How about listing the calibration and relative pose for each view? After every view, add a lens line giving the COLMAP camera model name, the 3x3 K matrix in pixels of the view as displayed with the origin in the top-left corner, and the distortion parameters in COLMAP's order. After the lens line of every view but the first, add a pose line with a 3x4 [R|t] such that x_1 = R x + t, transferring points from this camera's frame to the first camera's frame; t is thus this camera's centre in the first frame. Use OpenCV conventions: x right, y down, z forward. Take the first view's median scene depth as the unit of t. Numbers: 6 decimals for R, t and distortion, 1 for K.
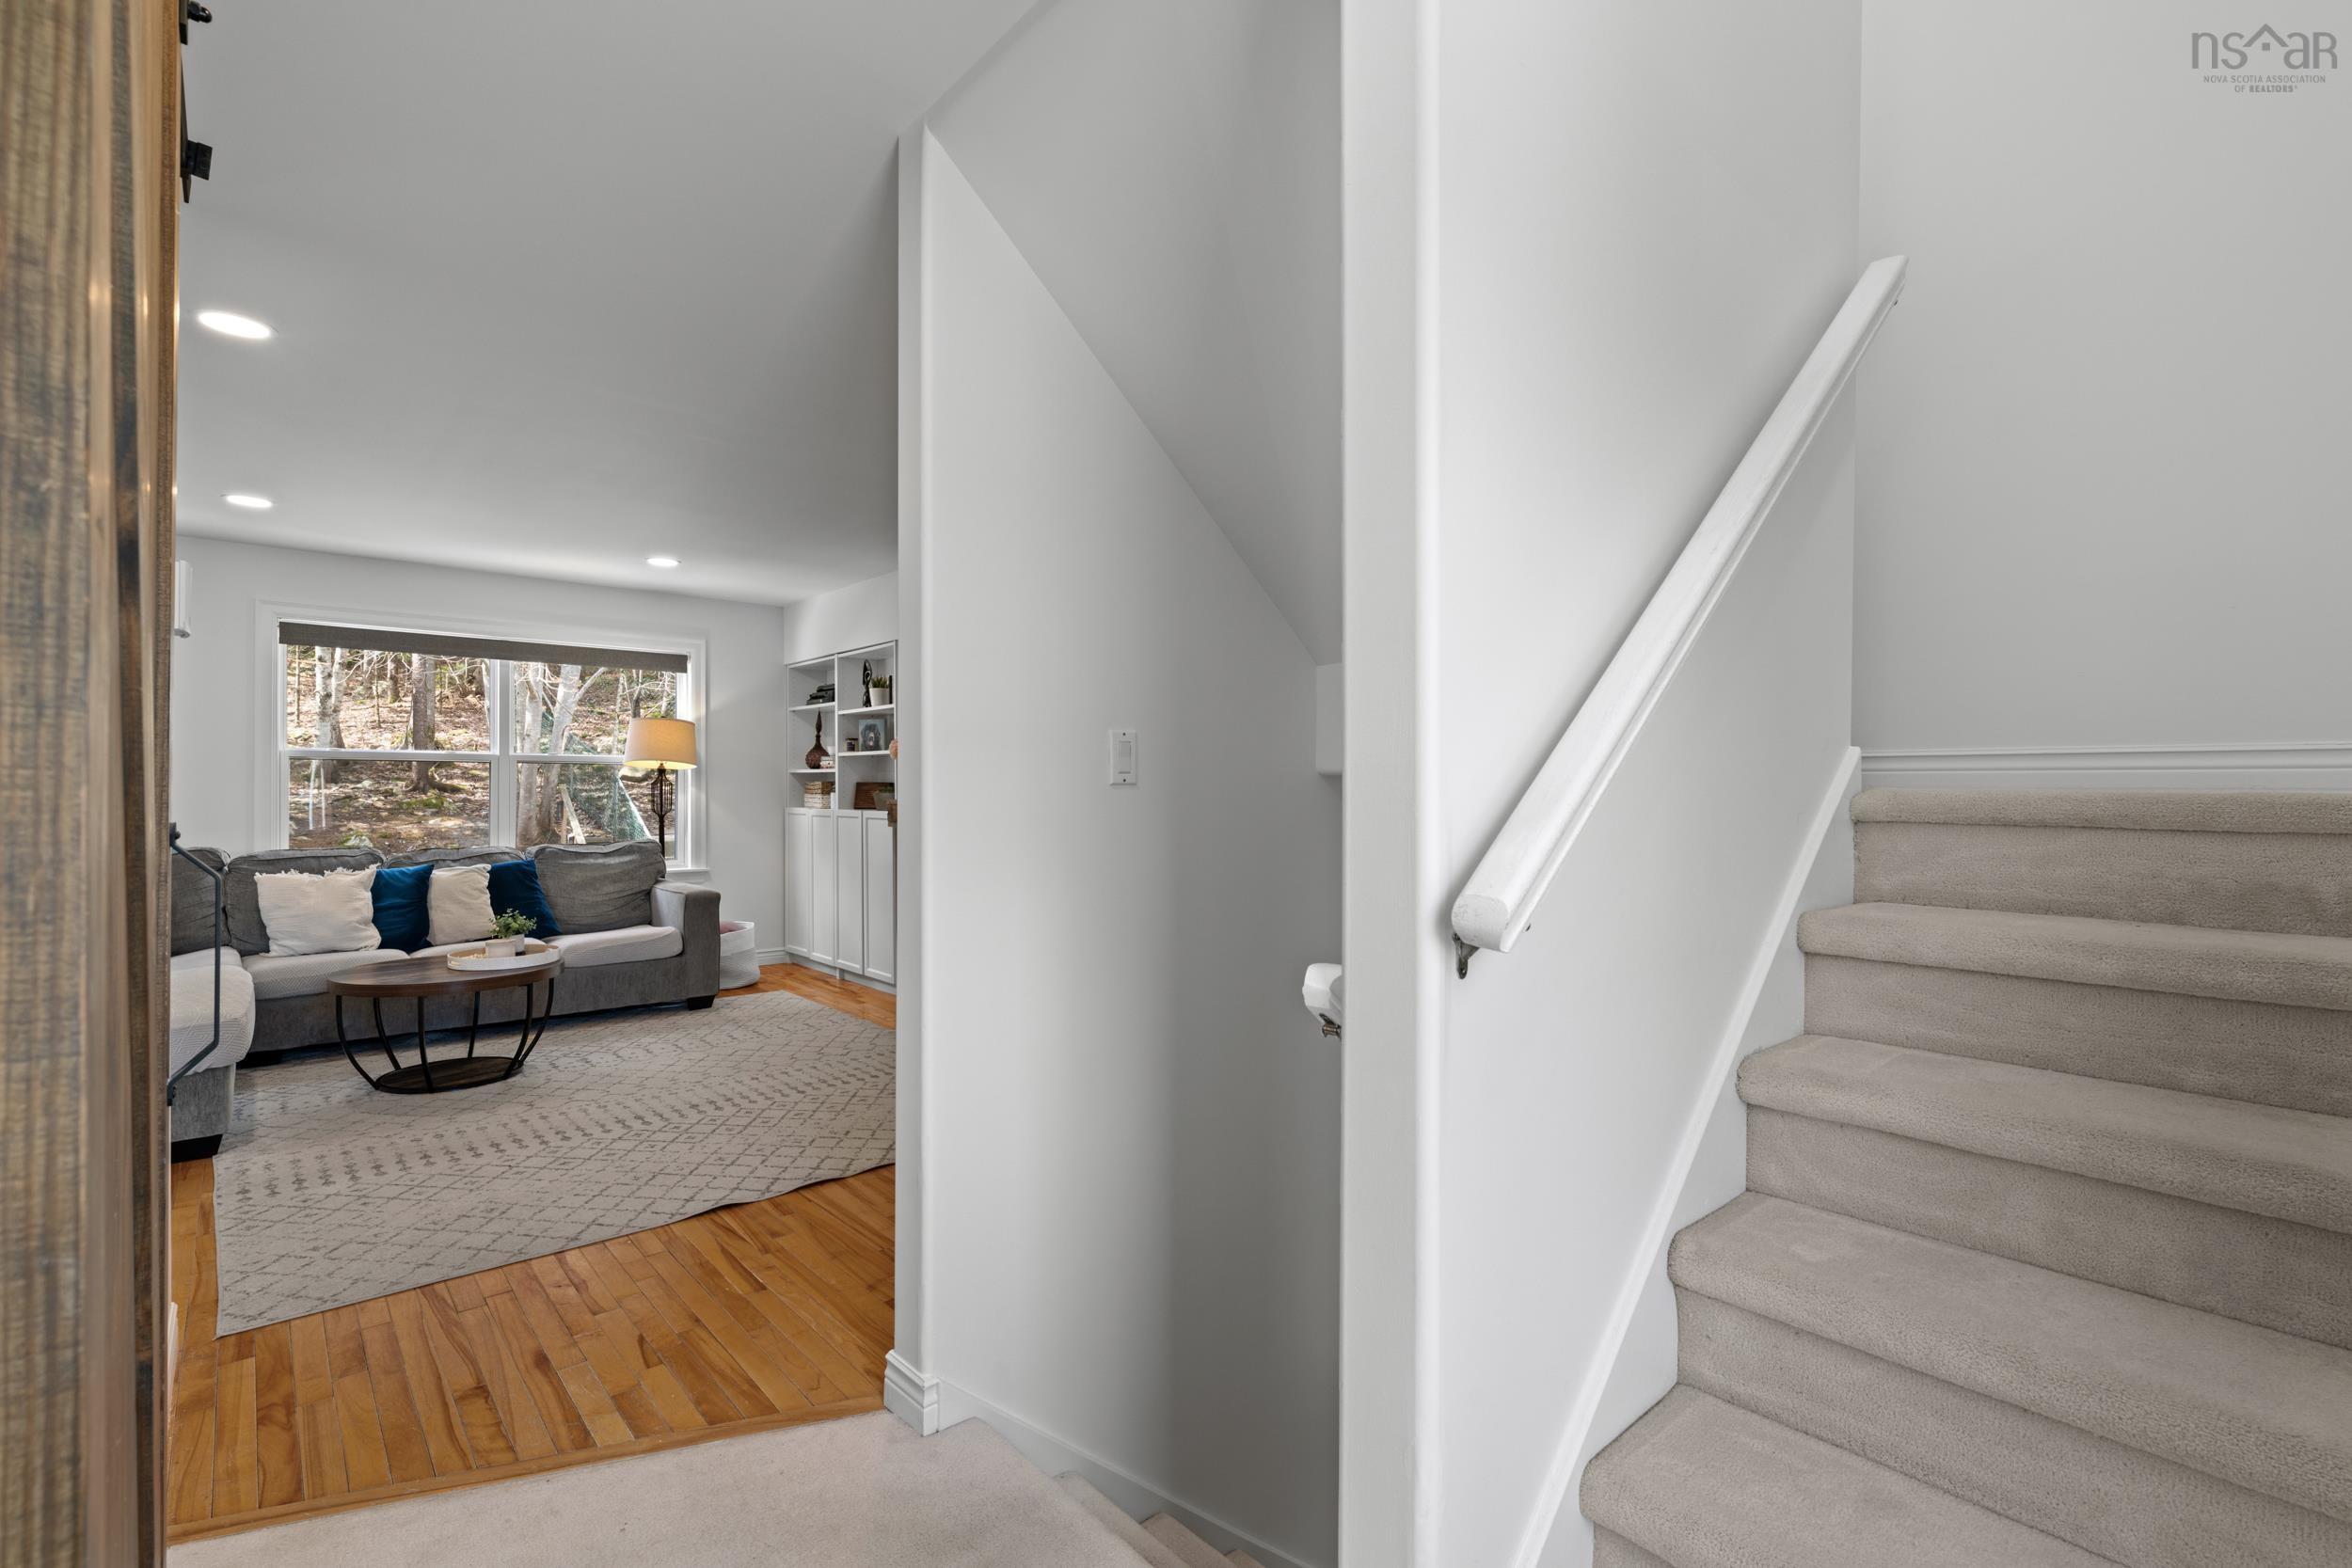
lens RADIAL K [[1052.0, 0, 1180.5], [0, 1052.0, 790.4], [0, 0, 1]] dist [-0.000740, -0.000732]
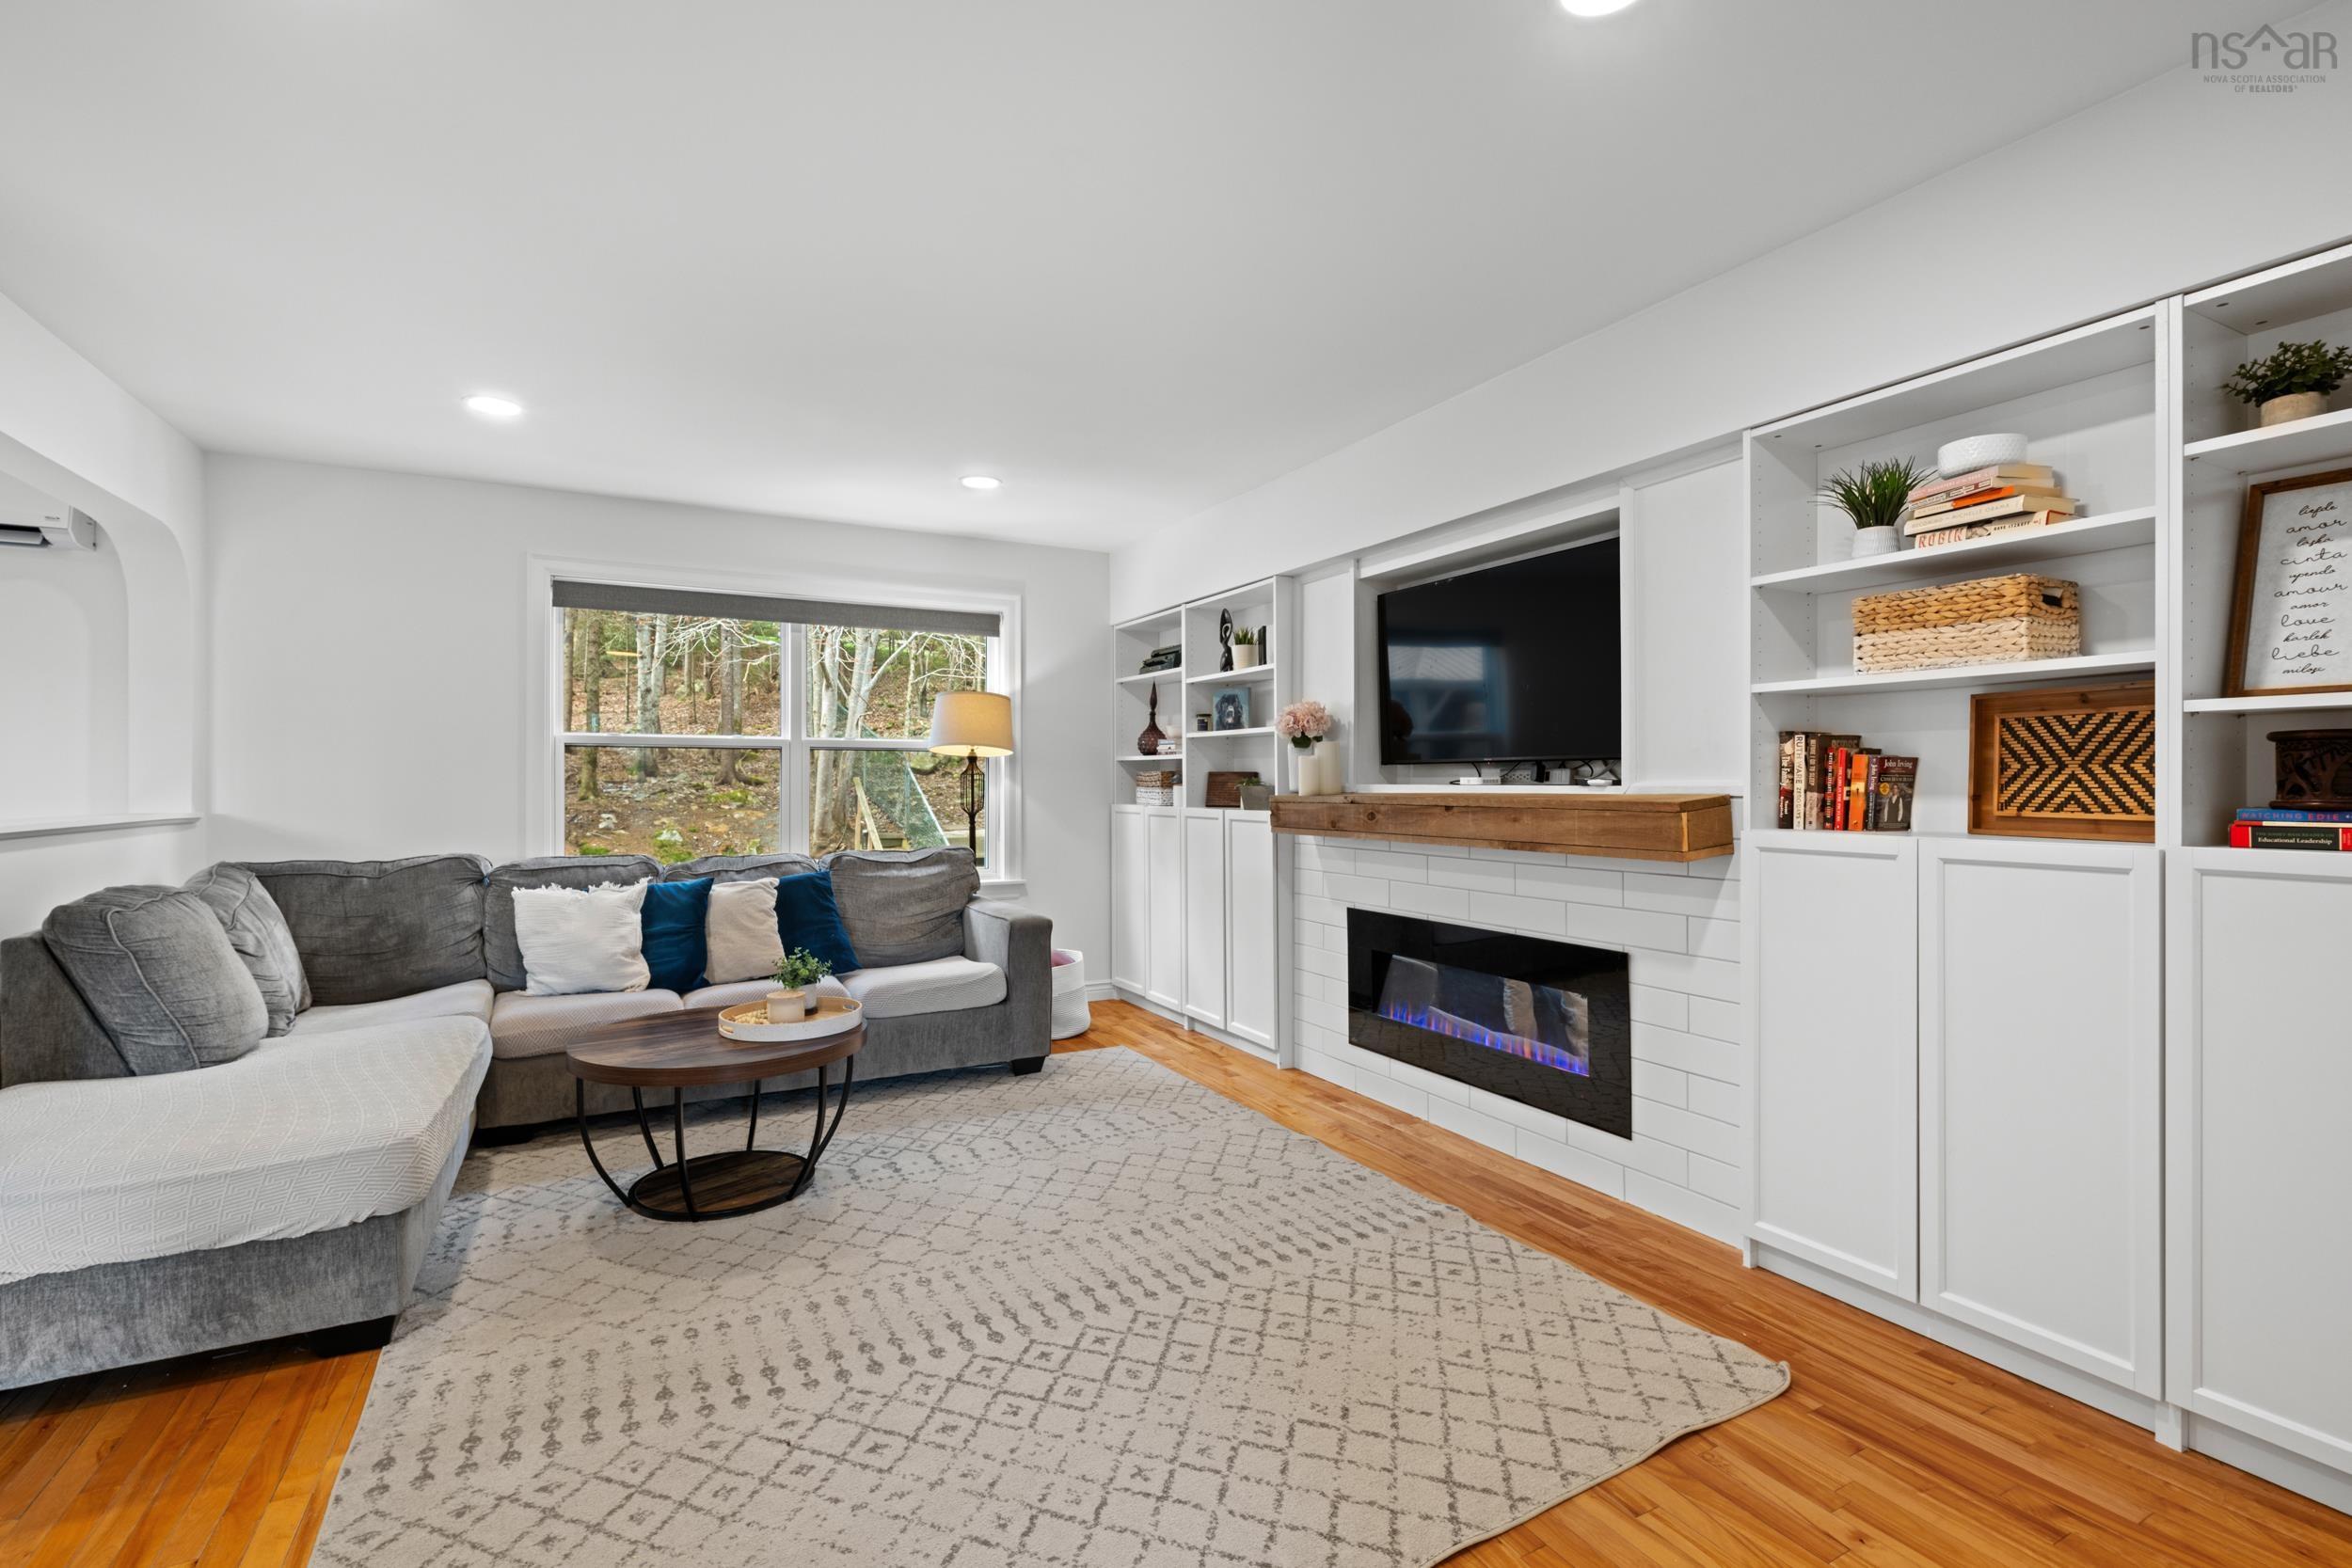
lens RADIAL K [[1052.0, 0, 1177.4], [0, 1052.0, 779.0], [0, 0, 1]] dist [-0.000740, -0.000732]
pose [[0.973124, -0.002309, -0.230268, -0.200411], [0.001475, 0.999992, -0.003793, 0.000343], [0.230275, 0.003351, 0.973120, 0.328250]]
